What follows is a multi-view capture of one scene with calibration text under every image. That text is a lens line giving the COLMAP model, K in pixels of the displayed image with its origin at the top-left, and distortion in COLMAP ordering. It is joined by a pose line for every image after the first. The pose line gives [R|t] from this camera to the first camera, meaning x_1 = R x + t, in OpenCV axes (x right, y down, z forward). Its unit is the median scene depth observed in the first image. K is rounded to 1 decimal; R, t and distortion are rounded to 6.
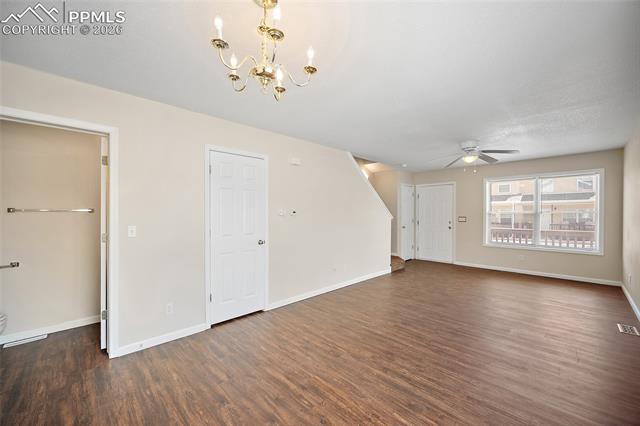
lens RADIAL K [[252.9, 0, 320.0], [0, 252.9, 213.0], [0, 0, 1]] dist [0.000419, 0.000015]
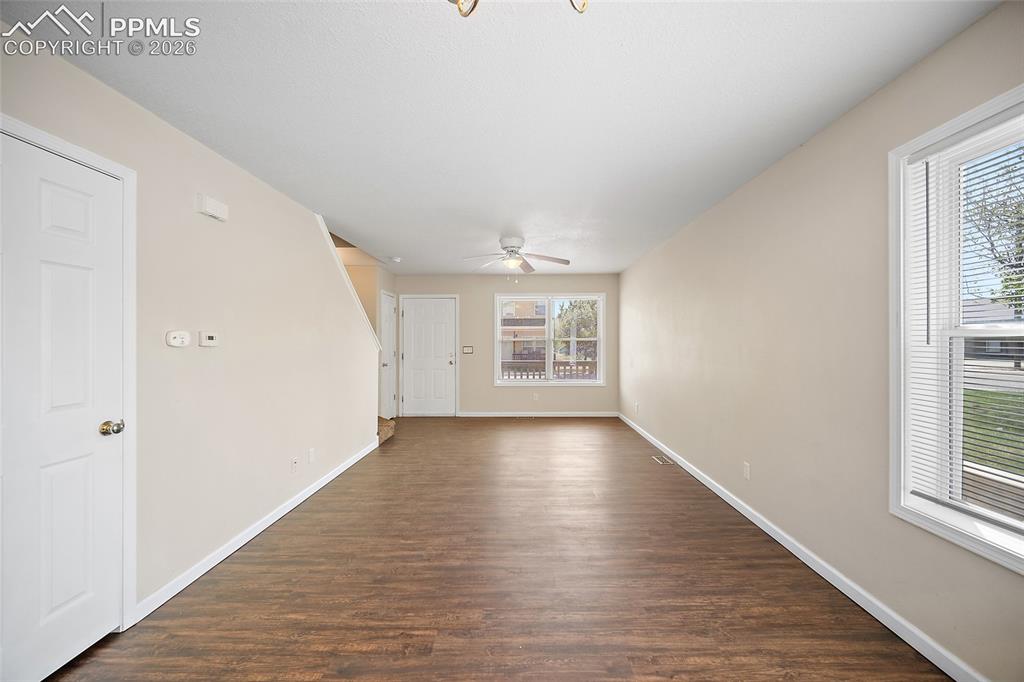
lens RADIAL K [[402.2, 0, 512.0], [0, 402.2, 341.0], [0, 0, 1]] dist [0.001135, 0.000069]
pose [[0.707801, -0.000343, 0.706412, -0.196247], [0.000061, 1.000000, 0.000425, 0.000480], [-0.706412, -0.000258, 0.707801, 0.215458]]
